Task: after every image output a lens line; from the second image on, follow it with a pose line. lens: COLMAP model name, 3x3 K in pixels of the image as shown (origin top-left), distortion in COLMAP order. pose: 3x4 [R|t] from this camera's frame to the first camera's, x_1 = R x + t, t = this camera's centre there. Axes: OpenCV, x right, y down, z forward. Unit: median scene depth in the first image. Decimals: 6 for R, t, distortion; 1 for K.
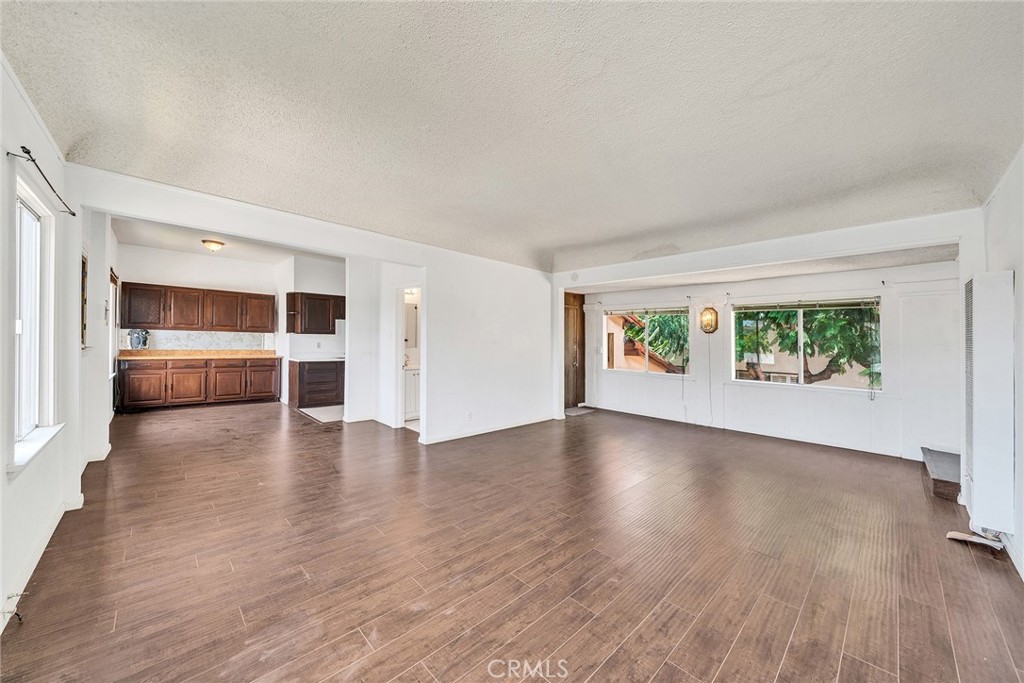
lens RADIAL K [[369.4, 0, 514.7], [0, 369.4, 341.7], [0, 0, 1]] dist [-0.007749, -0.000083]
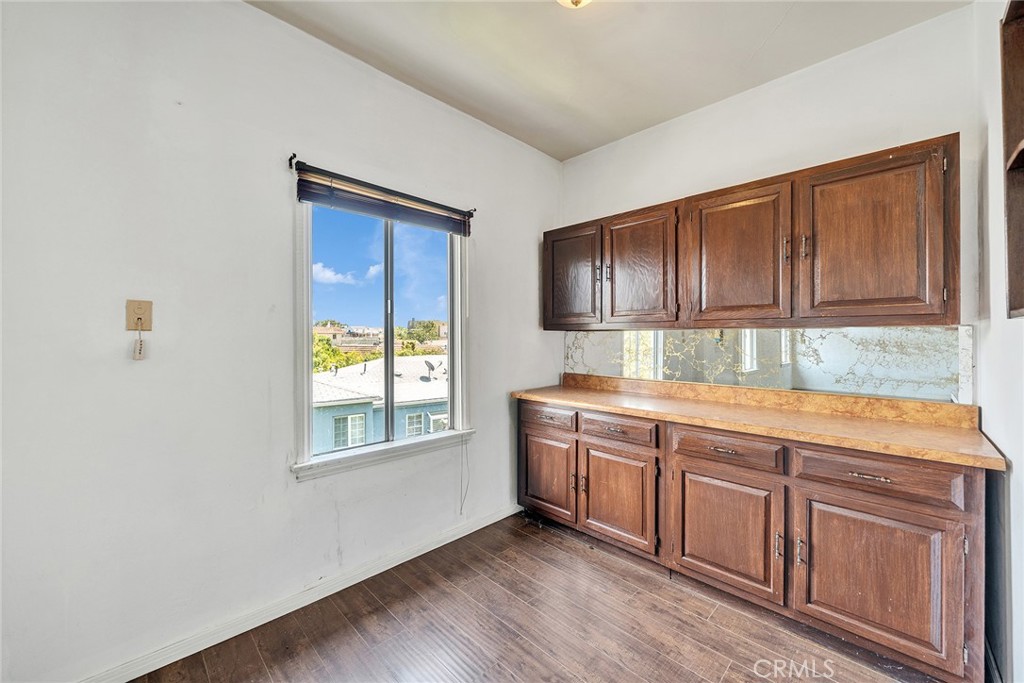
lens RADIAL K [[378.2, 0, 535.3], [0, 378.2, 341.5], [0, 0, 1]] dist [0.000140, -0.000030]
pose [[0.042553, -0.015618, -0.998972, -0.526206], [0.004930, 0.999869, -0.015422, -0.013447], [0.999082, -0.004269, 0.042624, 0.878737]]
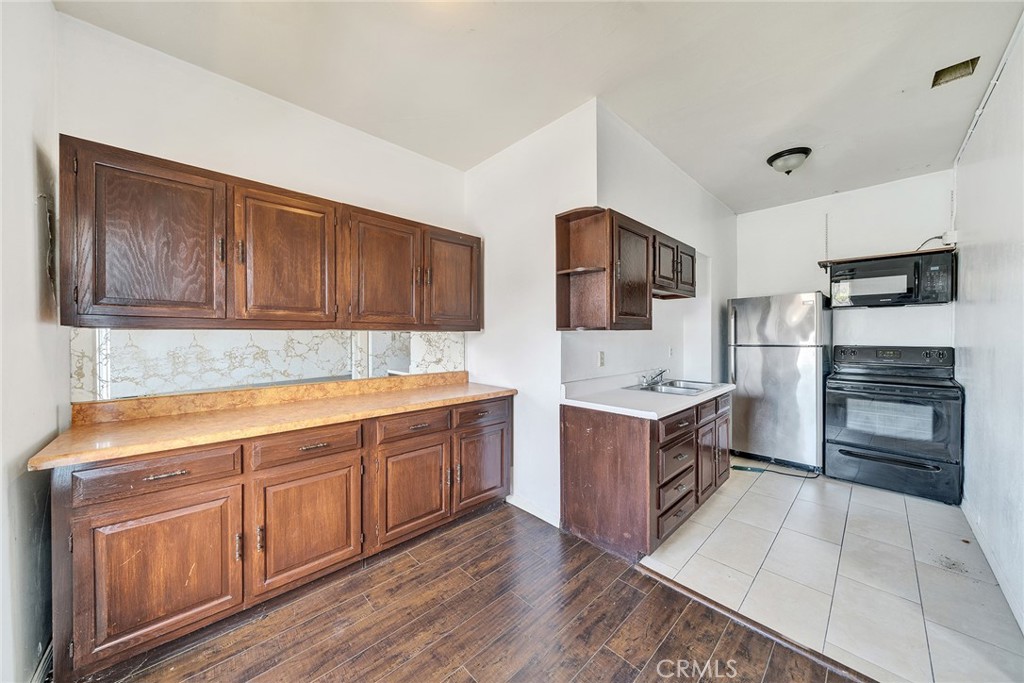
lens RADIAL K [[351.5, 0, 510.2], [0, 351.5, 338.0], [0, 0, 1]] dist [-0.001432, -0.000089]
pose [[0.999048, -0.027362, -0.033967, -0.696322], [0.027536, 0.999610, 0.004647, -0.018926], [0.033827, -0.005578, 0.999412, 0.703285]]
